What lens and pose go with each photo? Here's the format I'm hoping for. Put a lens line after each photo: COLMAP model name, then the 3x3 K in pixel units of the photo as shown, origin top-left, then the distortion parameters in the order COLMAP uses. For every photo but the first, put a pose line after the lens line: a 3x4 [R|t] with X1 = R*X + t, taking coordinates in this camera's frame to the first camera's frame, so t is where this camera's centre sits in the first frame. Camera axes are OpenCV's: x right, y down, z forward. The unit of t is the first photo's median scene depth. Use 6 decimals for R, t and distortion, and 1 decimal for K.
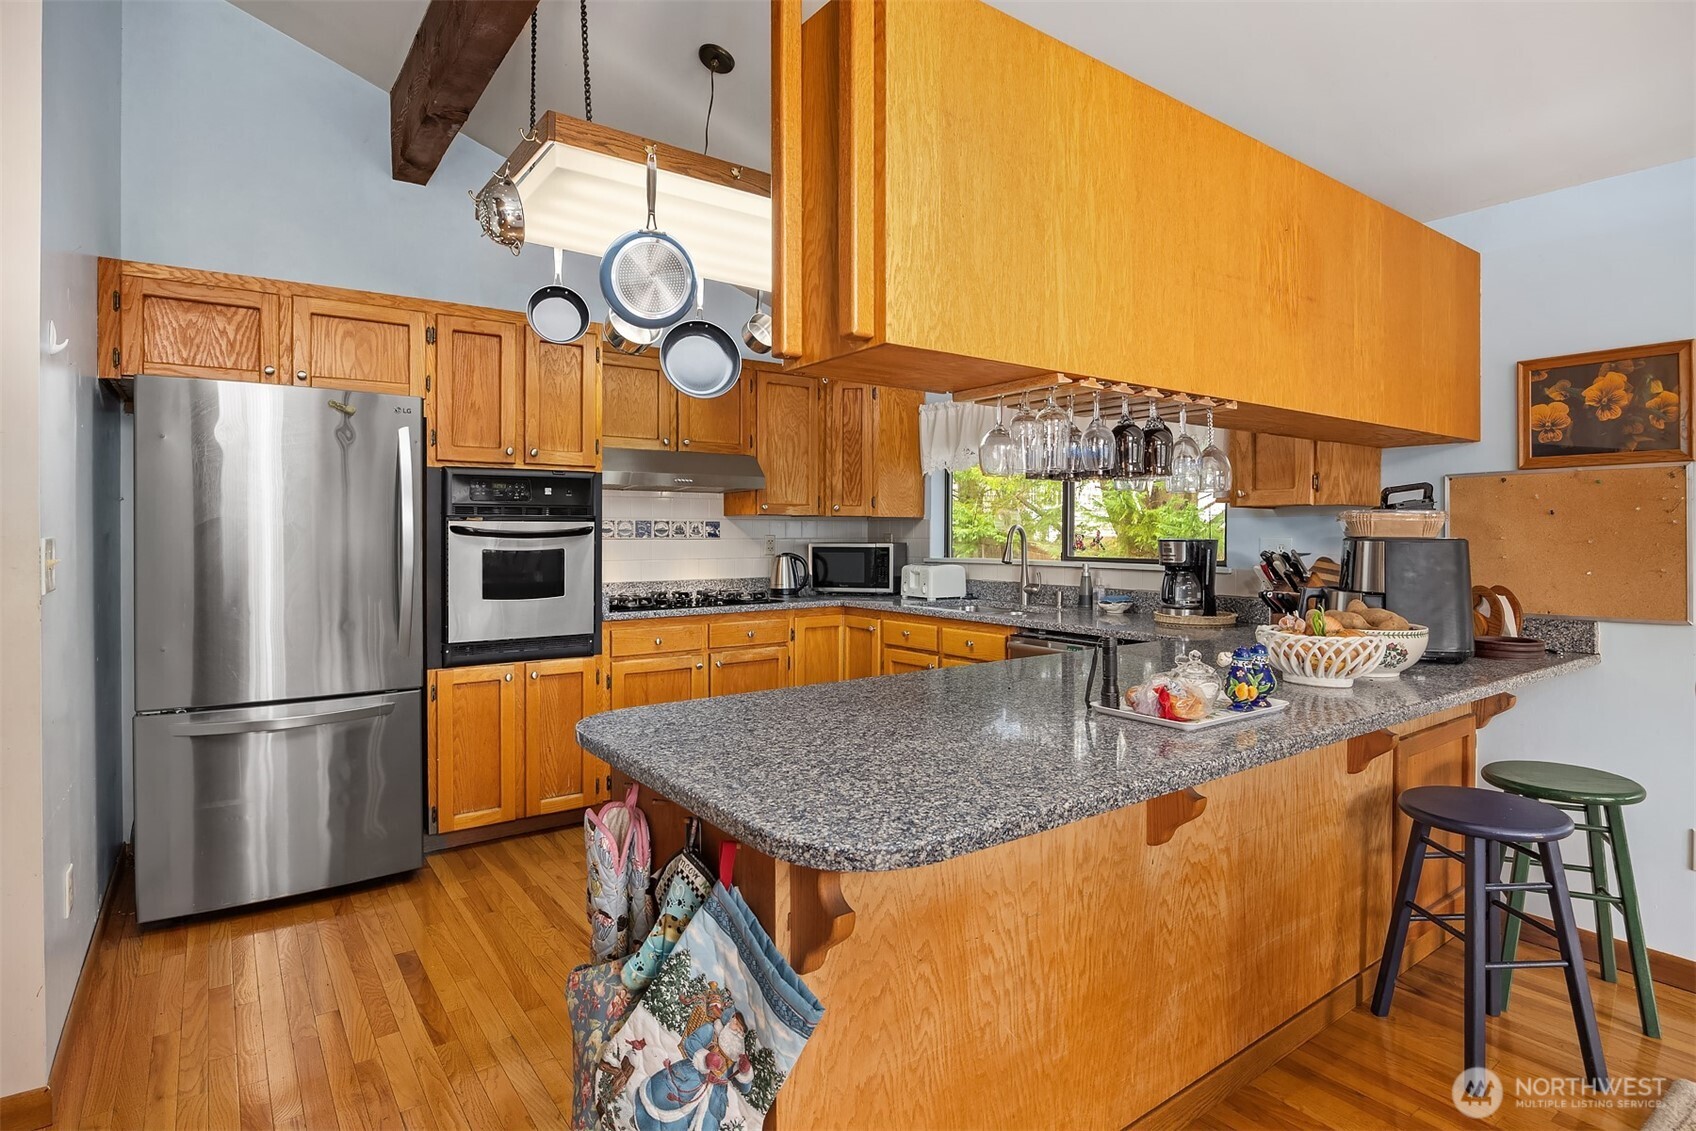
lens RADIAL K [[889.8, 0, 848.2], [0, 889.8, 550.5], [0, 0, 1]] dist [0.000673, 0.000026]
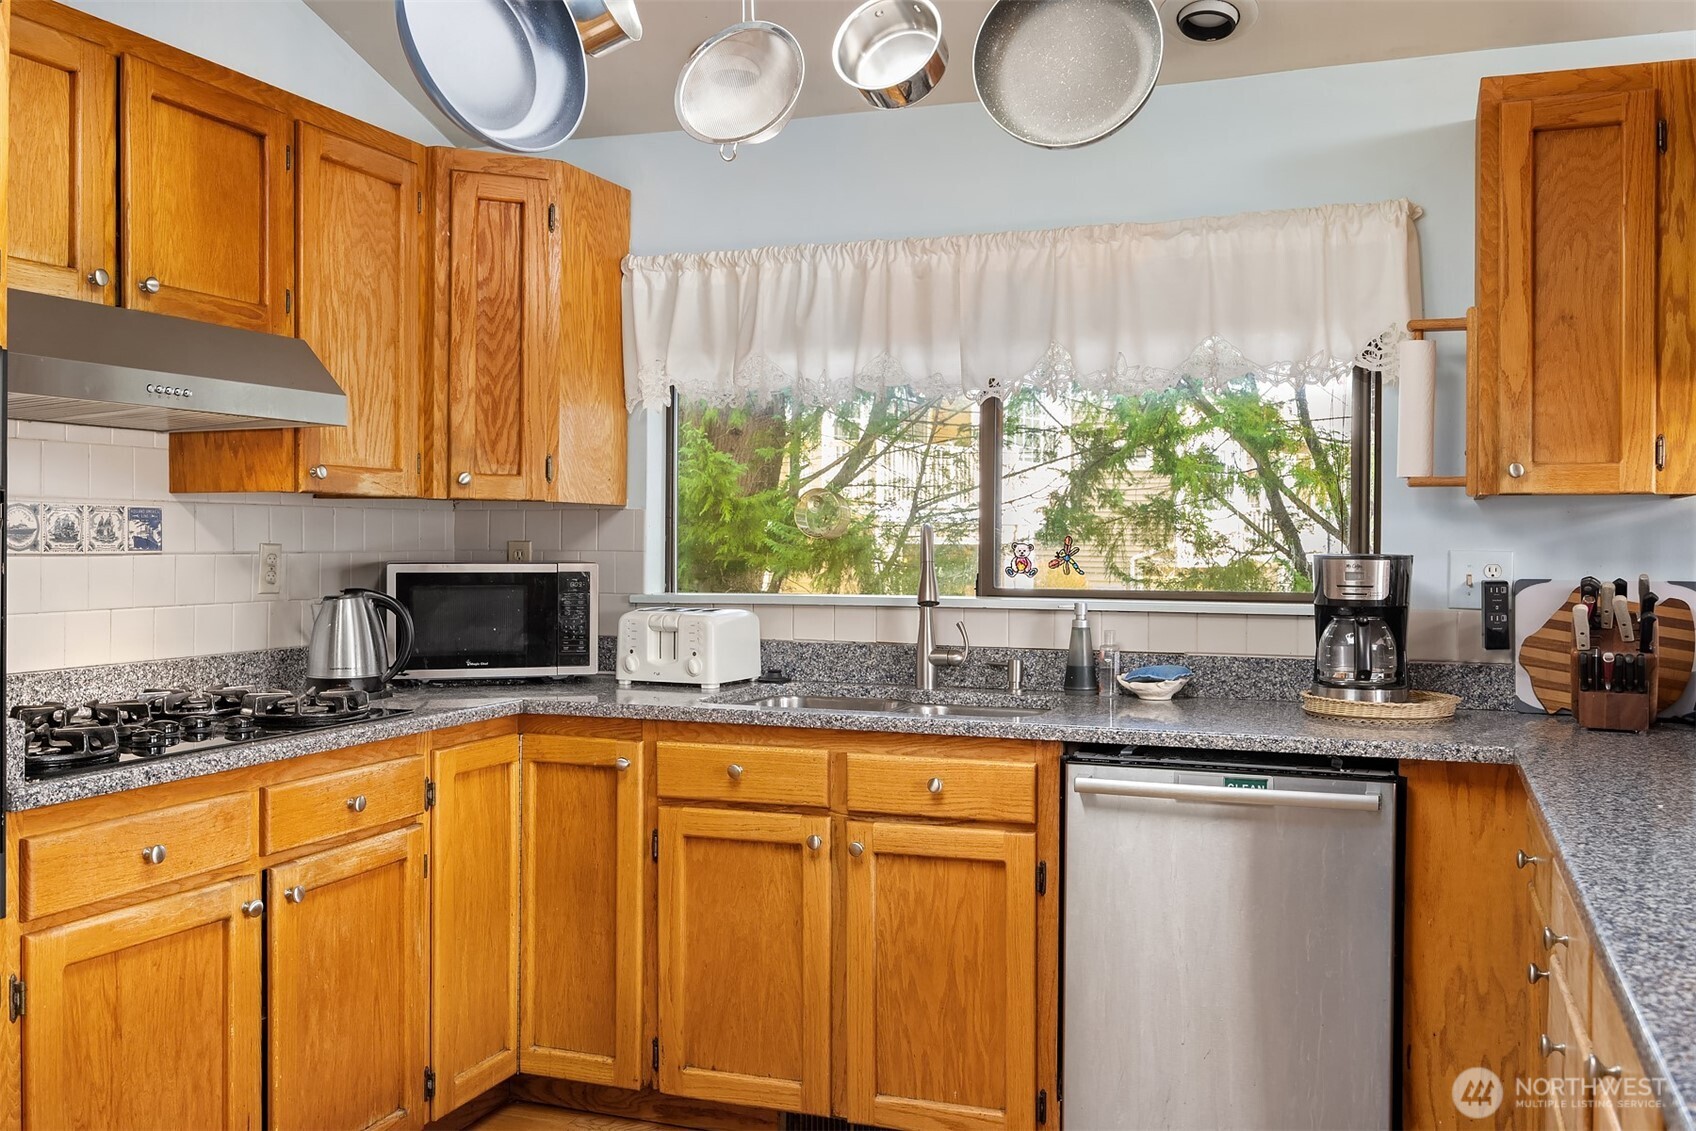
lens RADIAL K [[1521.5, 0, 849.1], [0, 1521.5, 560.8], [0, 0, 1]] dist [-0.003473, -0.007242]
pose [[0.832542, -0.005463, 0.553936, -0.269051], [0.007001, 0.999975, -0.000660, -0.007811], [-0.553918, 0.004428, 0.832559, 0.311878]]
